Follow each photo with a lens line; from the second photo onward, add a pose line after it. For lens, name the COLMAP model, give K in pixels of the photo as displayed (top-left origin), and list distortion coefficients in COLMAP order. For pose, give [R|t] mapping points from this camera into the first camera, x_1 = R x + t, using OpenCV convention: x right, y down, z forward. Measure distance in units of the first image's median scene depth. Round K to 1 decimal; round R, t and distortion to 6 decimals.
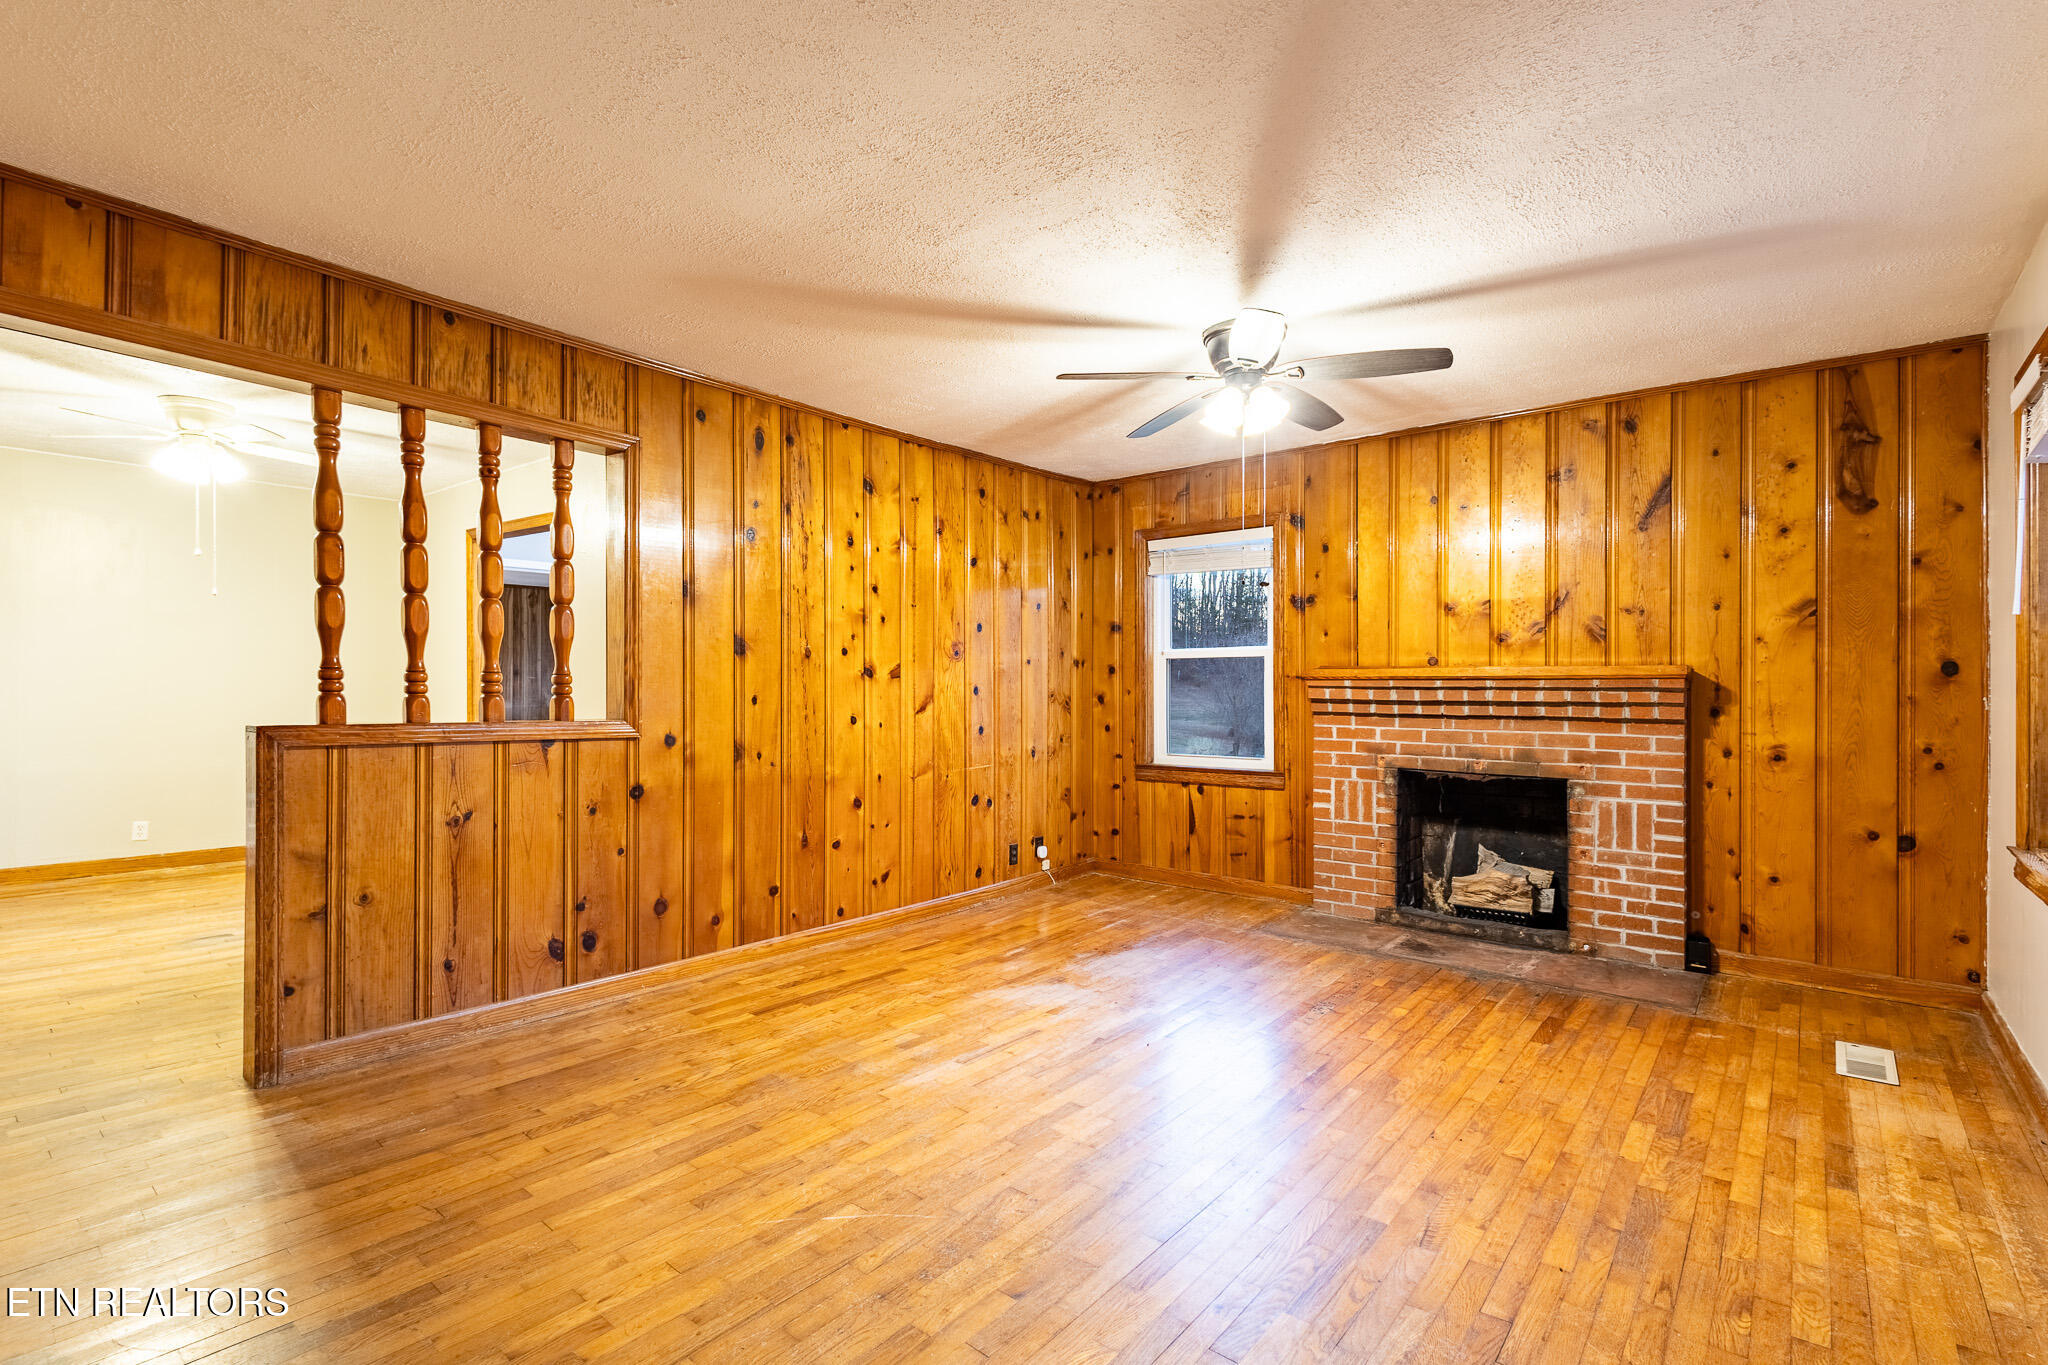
lens RADIAL K [[930.9, 0, 1015.5], [0, 930.9, 684.8], [0, 0, 1]] dist [0.006886, -0.000733]
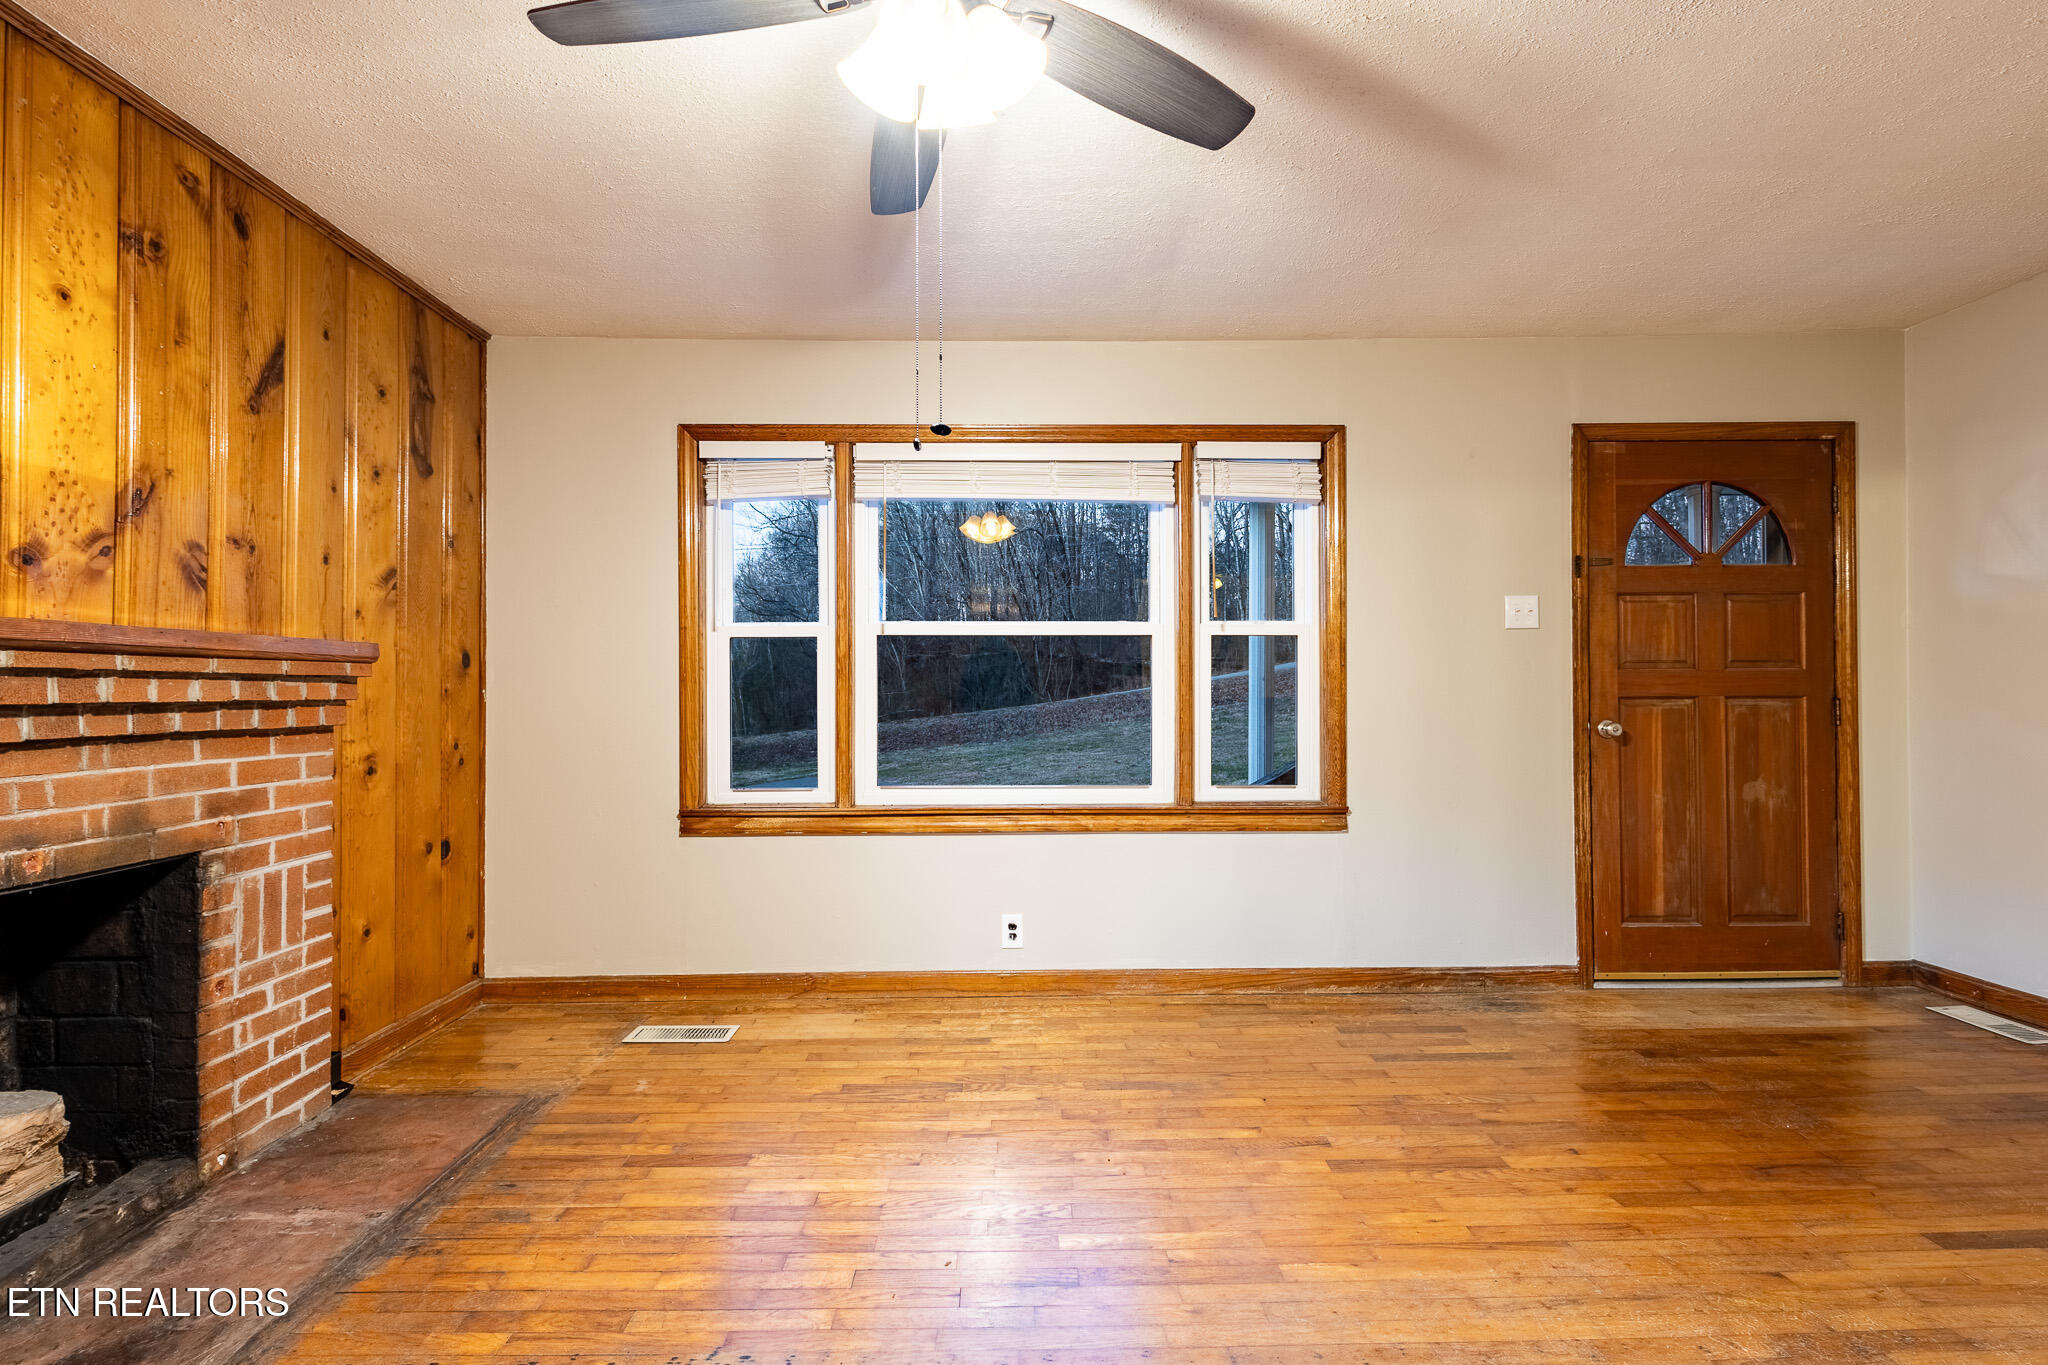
lens RADIAL K [[941.2, 0, 1024.9], [0, 941.2, 686.2], [0, 0, 1]] dist [0.007565, -0.001156]
pose [[-0.658084, 0.006511, 0.752916, -0.100567], [0.004595, 0.999979, -0.004631, 0.013848], [-0.752930, 0.000412, -0.658100, 0.985346]]
